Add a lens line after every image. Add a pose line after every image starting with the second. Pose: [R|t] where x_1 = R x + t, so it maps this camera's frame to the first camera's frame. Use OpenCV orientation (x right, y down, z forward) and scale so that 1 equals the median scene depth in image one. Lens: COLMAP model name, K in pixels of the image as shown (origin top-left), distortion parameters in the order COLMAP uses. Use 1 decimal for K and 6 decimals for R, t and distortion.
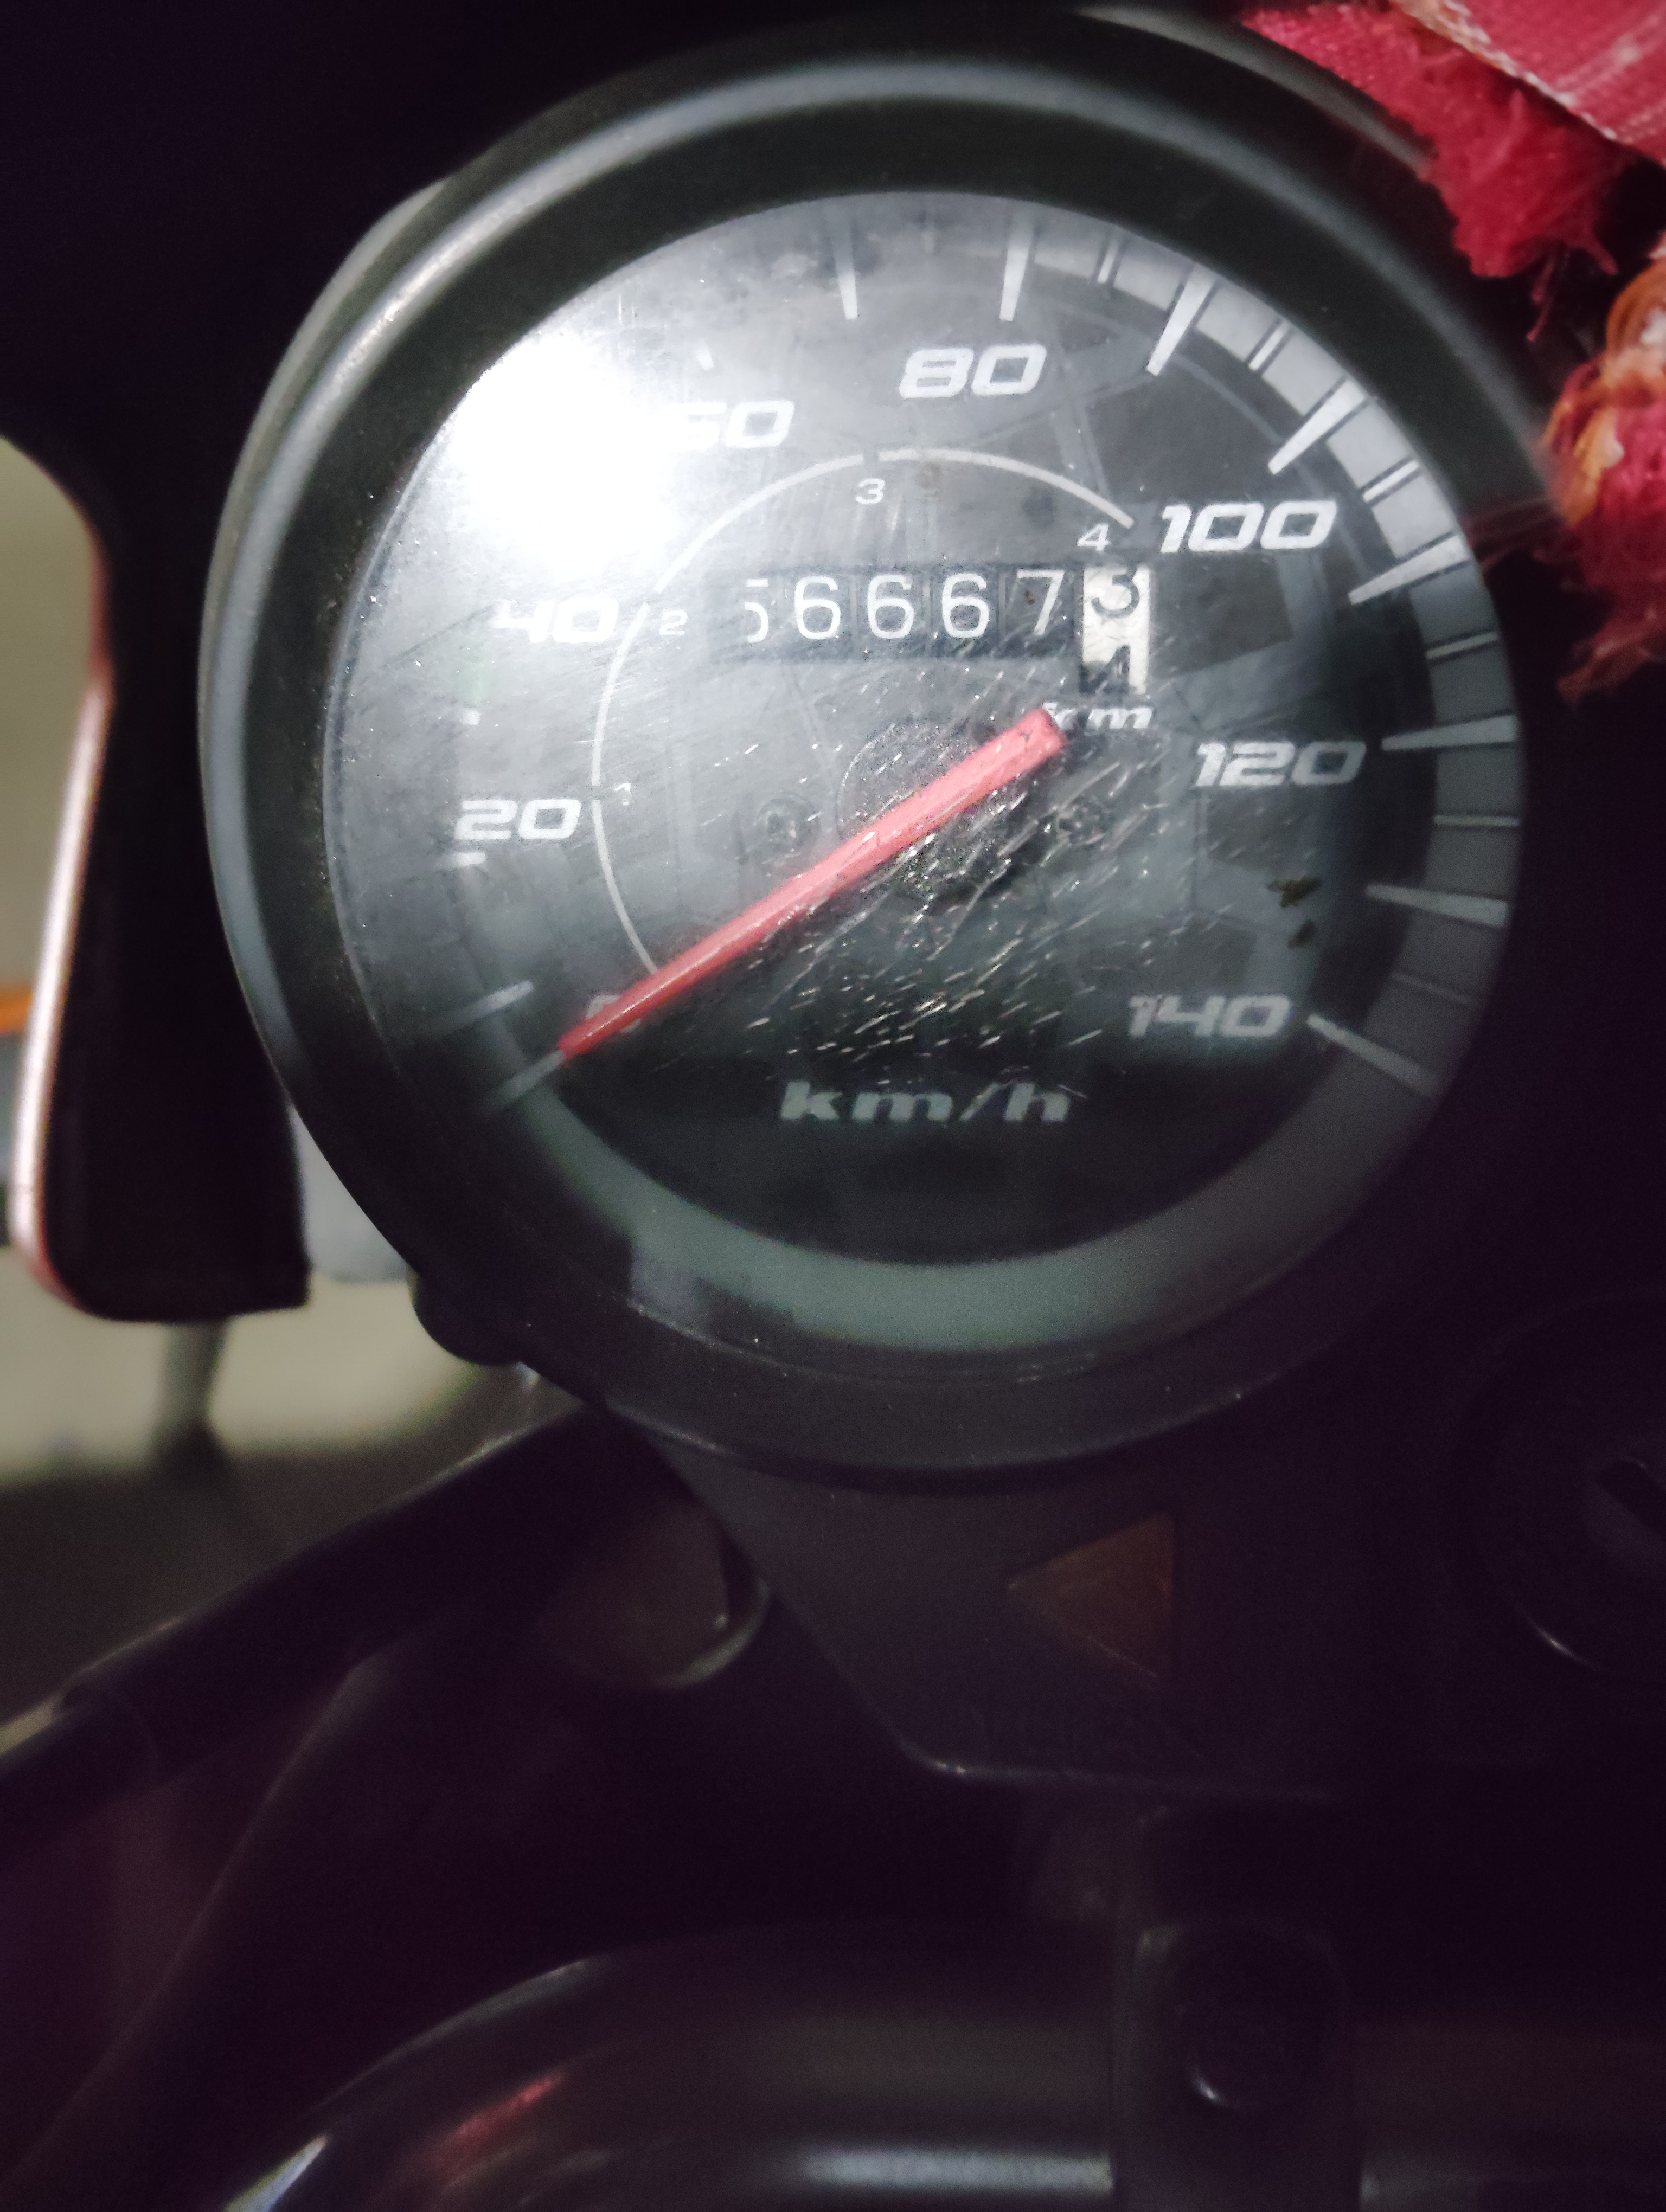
lens RADIAL K [[1928.2, 0, 833.0], [0, 1928.2, 1106.0], [0, 0, 1]] dist [0.011875, 0.000412]
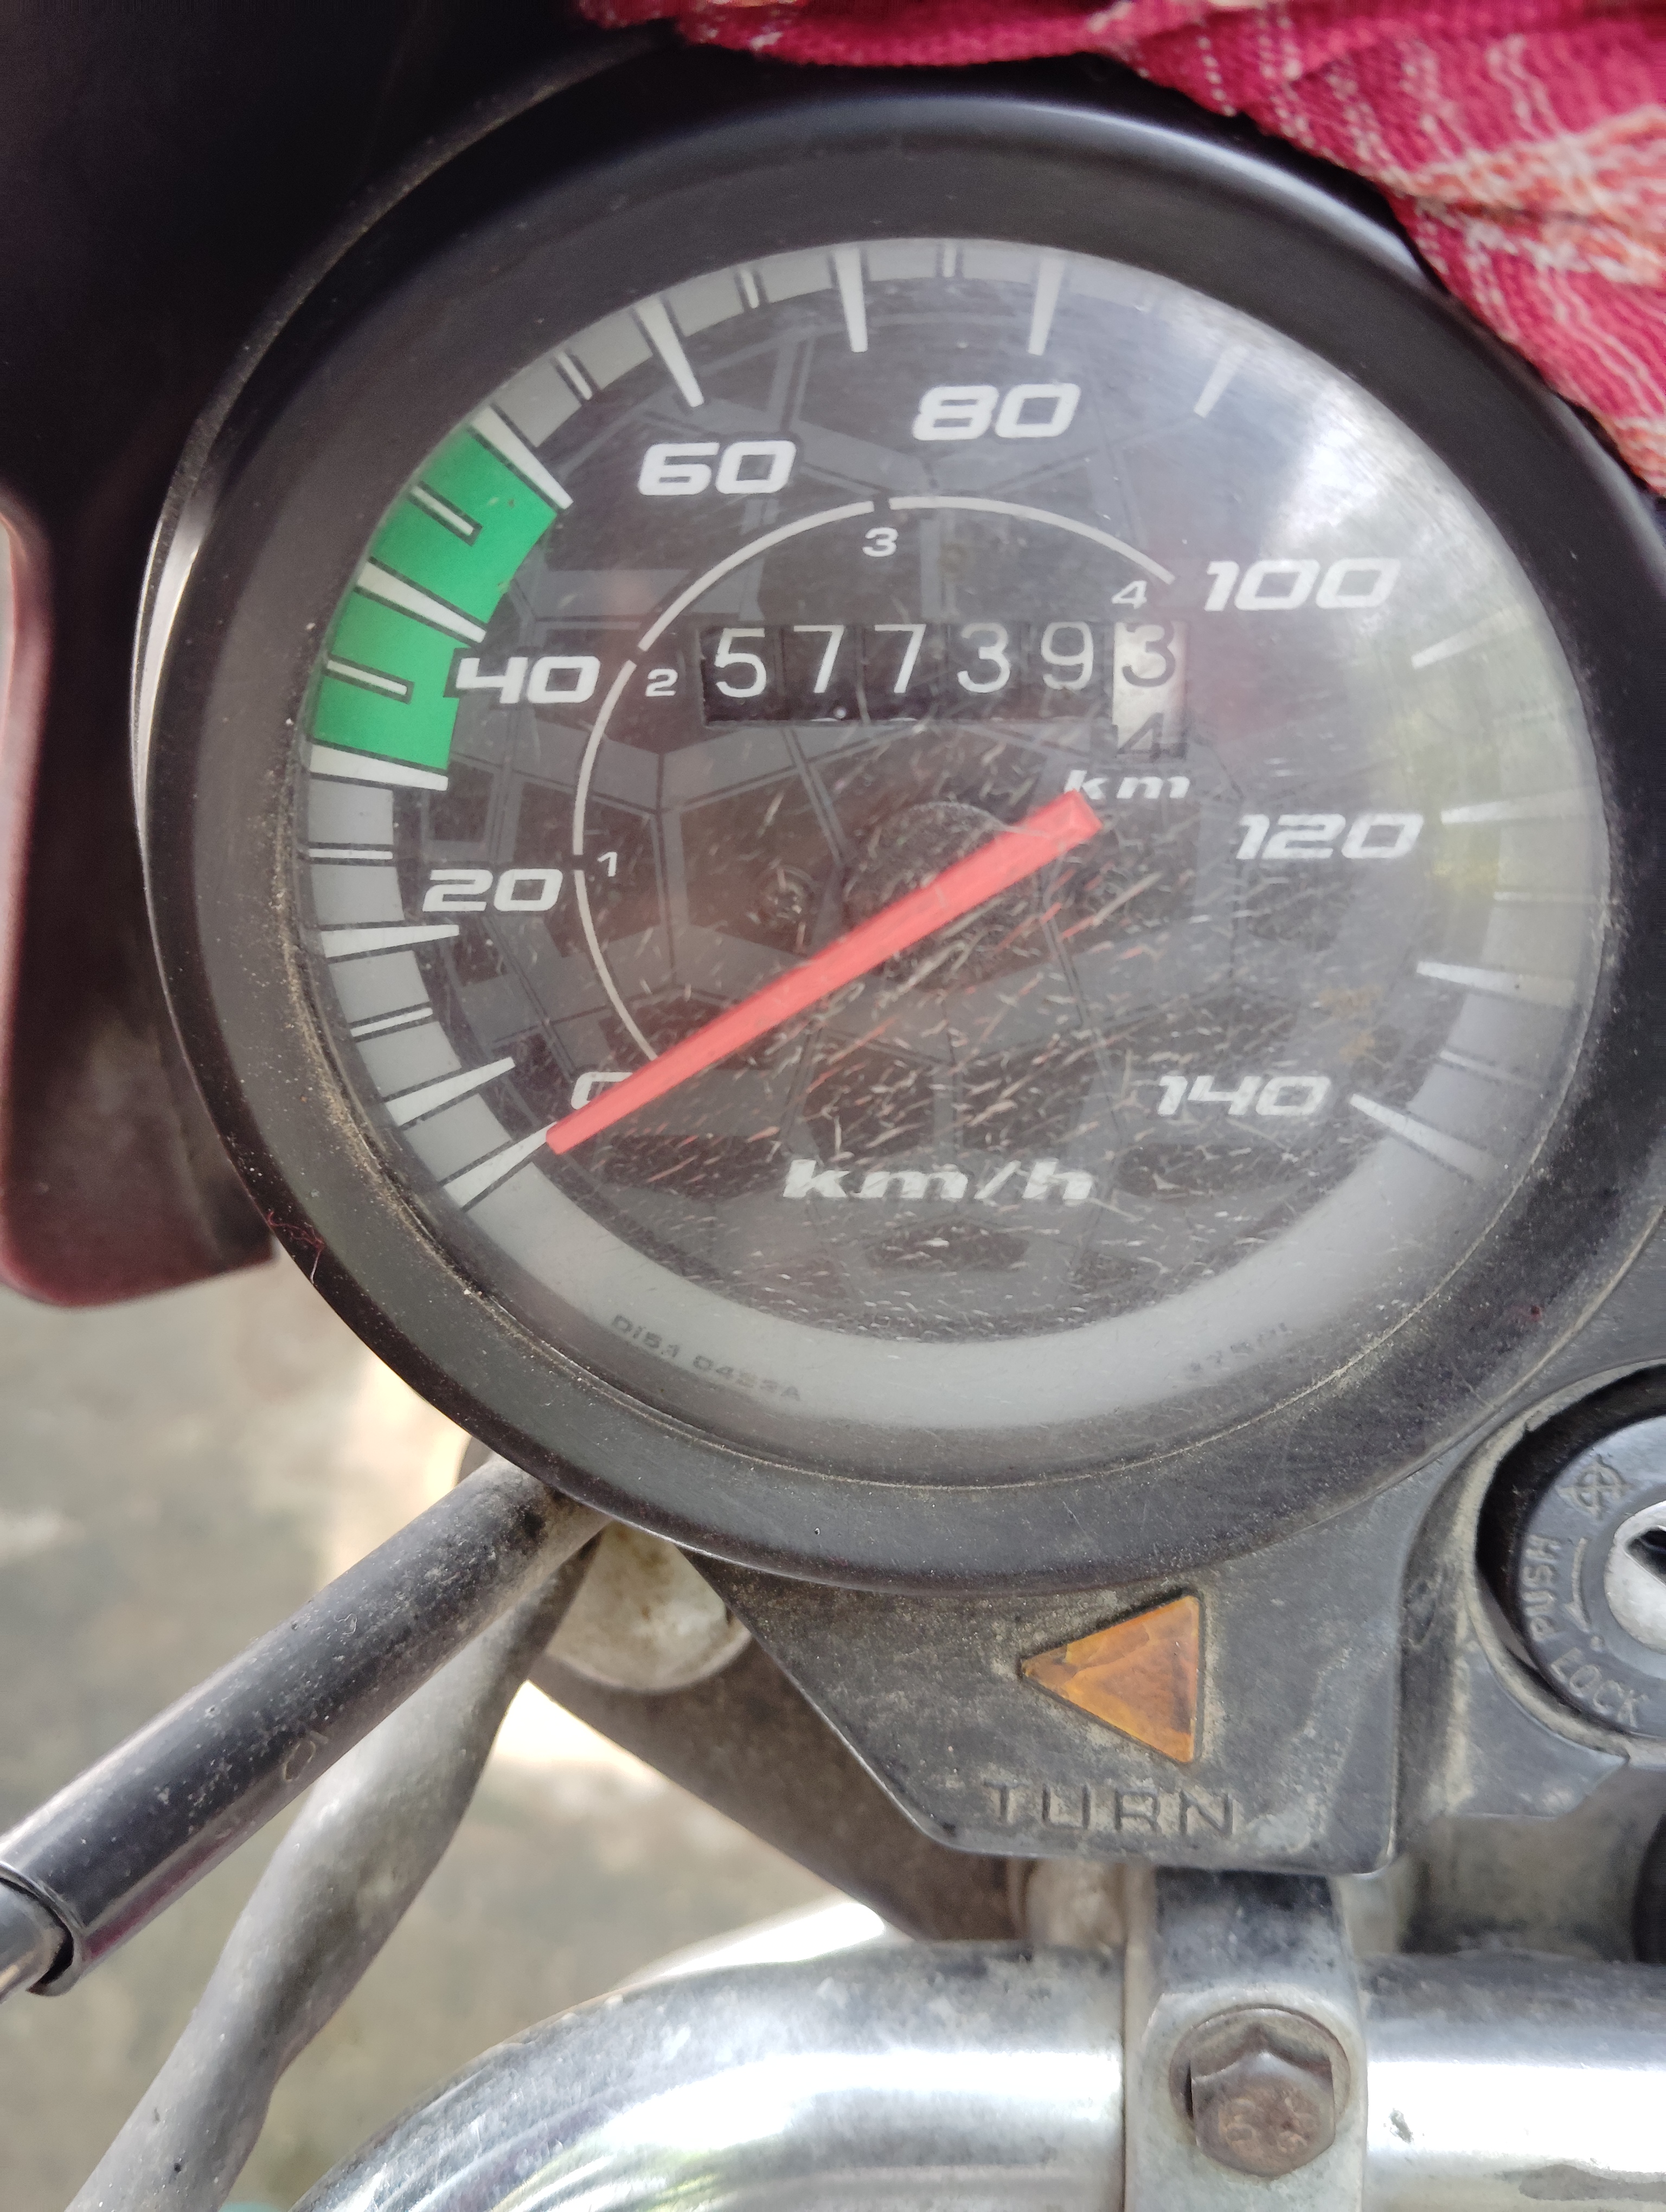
lens RADIAL K [[1928.2, 0, 833.0], [0, 1928.2, 1106.0], [0, 0, 1]] dist [0.011875, 0.000412]
pose [[0.999529, -0.016305, 0.026001, -0.029907], [0.013178, 0.993136, 0.116221, -0.161681], [-0.027717, -0.115824, 0.992883, 0.082335]]
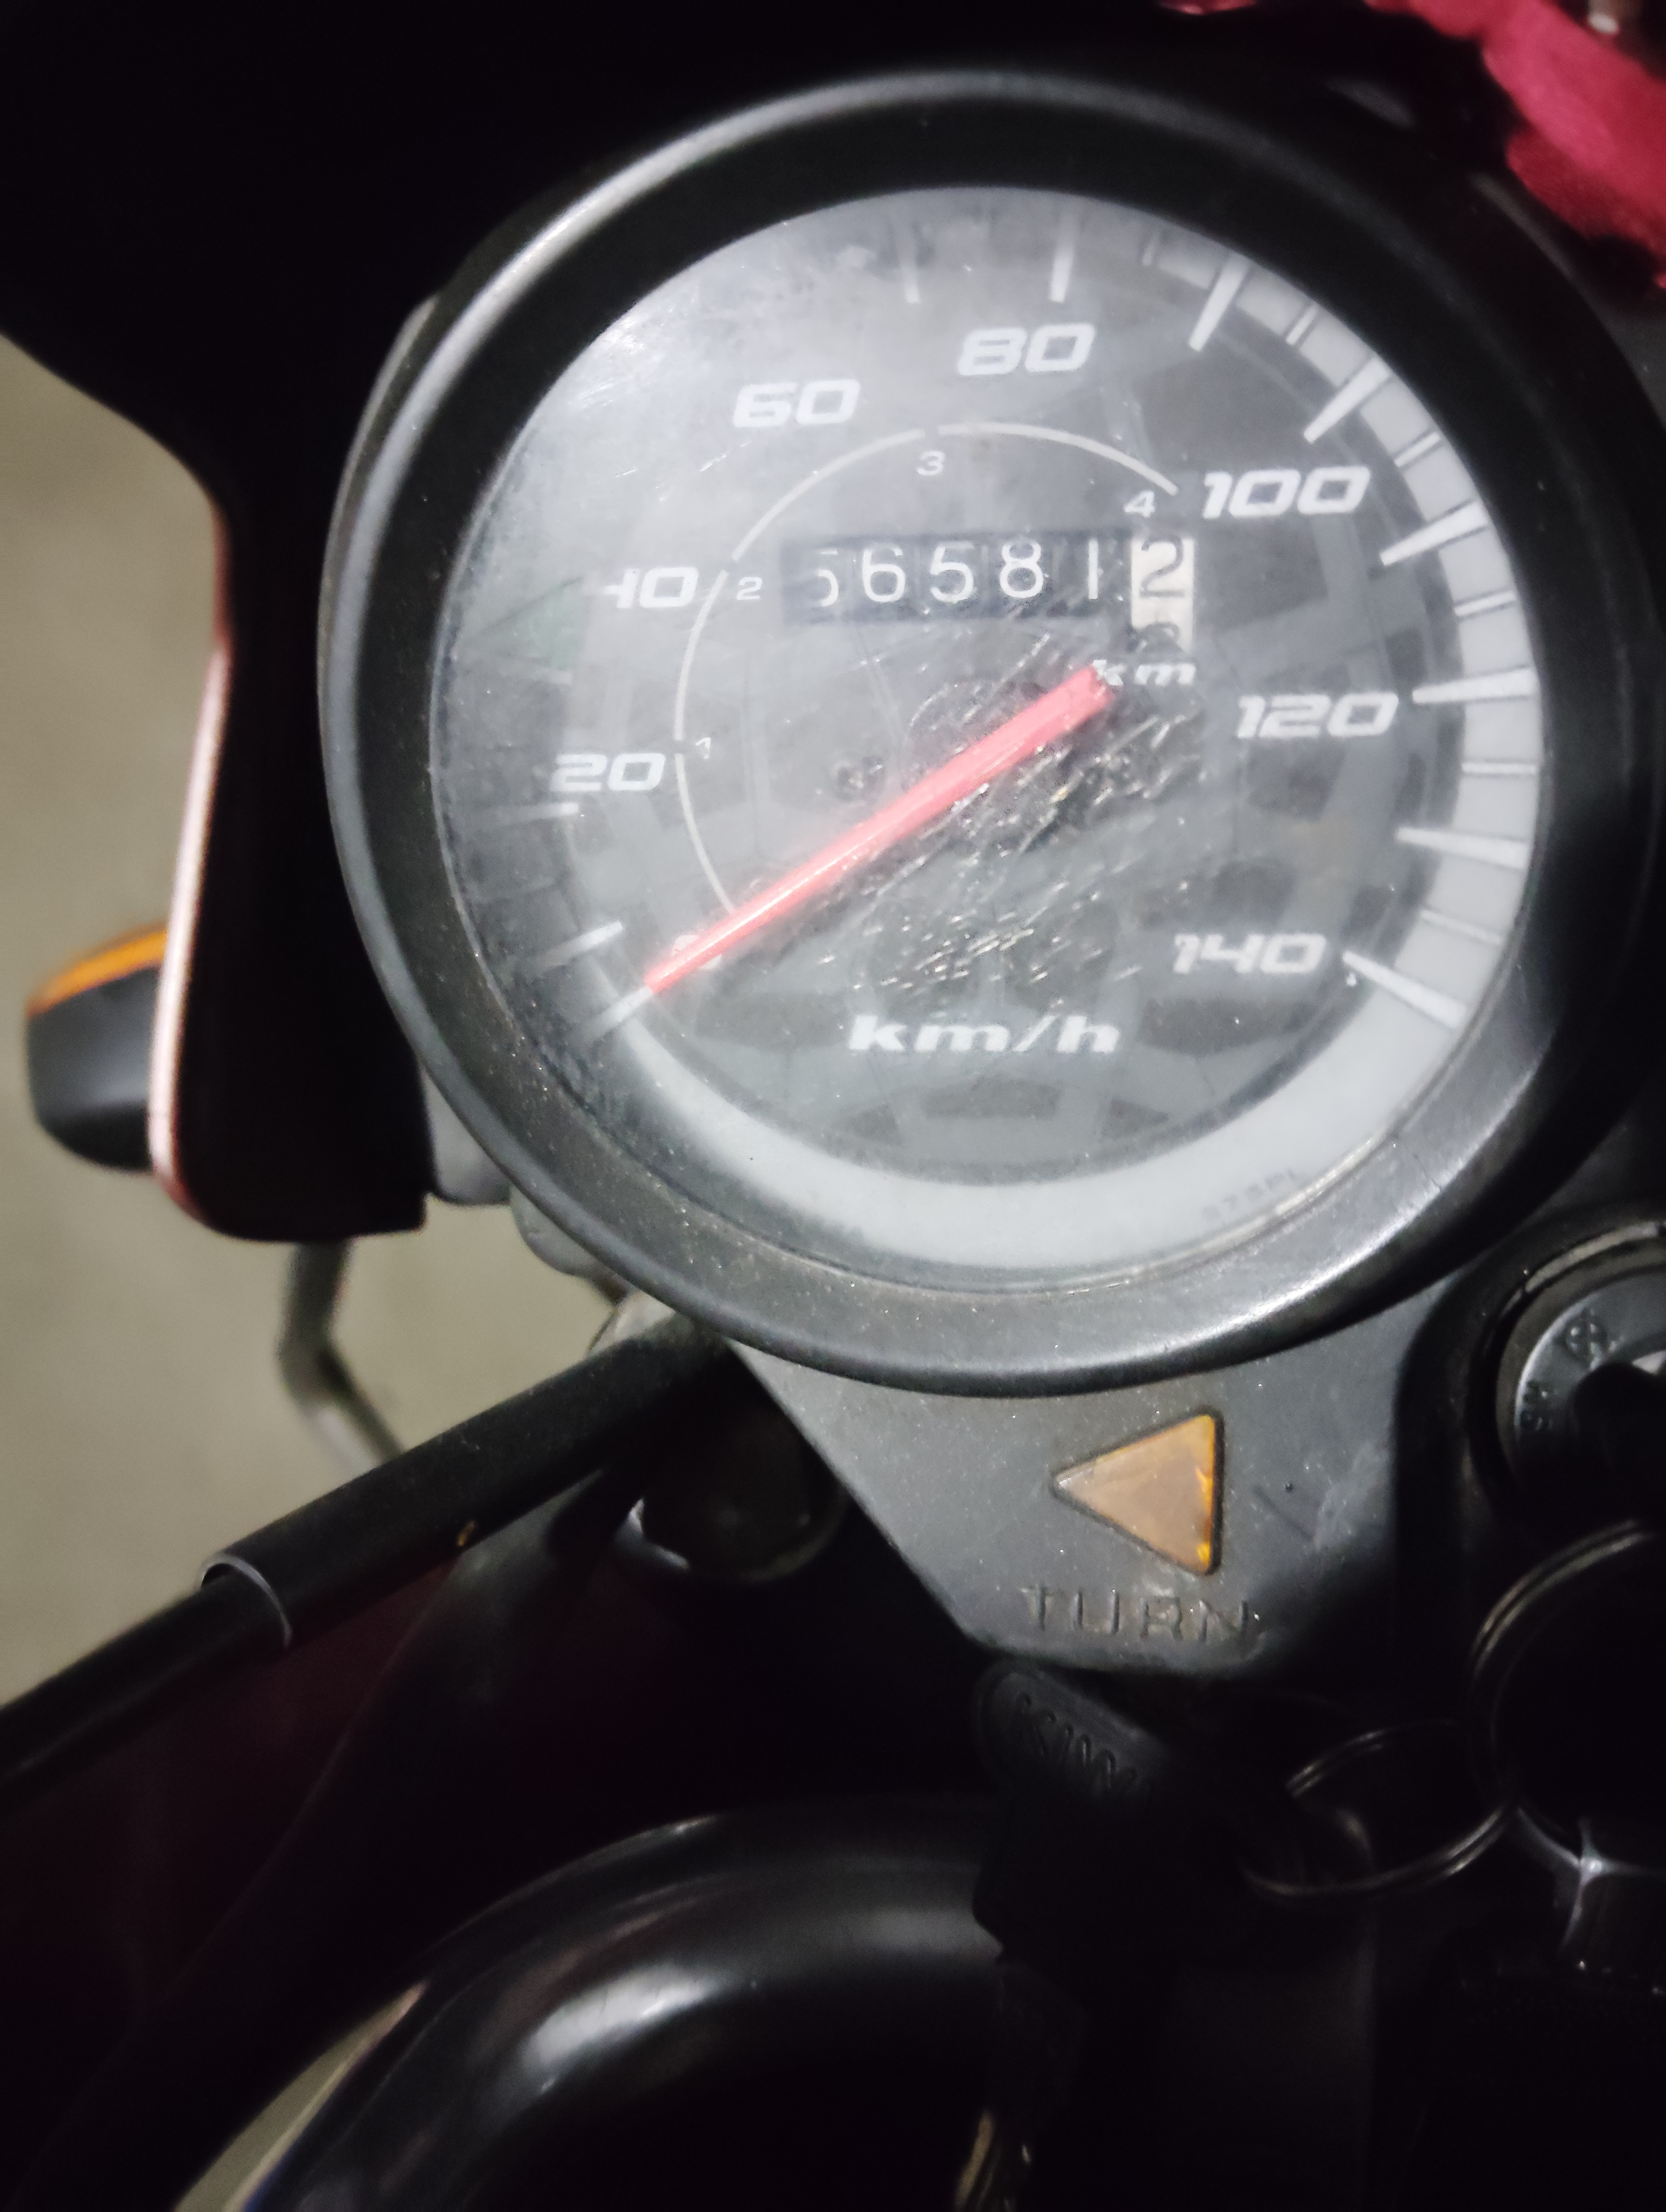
lens RADIAL K [[1907.3, 0, 833.0], [0, 1907.3, 1106.0], [0, 0, 1]] dist [0.032451, -0.134420]
pose [[0.998499, 0.003774, -0.054638, 0.024165], [-0.002099, 0.999527, 0.030682, 0.006066], [0.054728, -0.030521, 0.998035, -0.073520]]
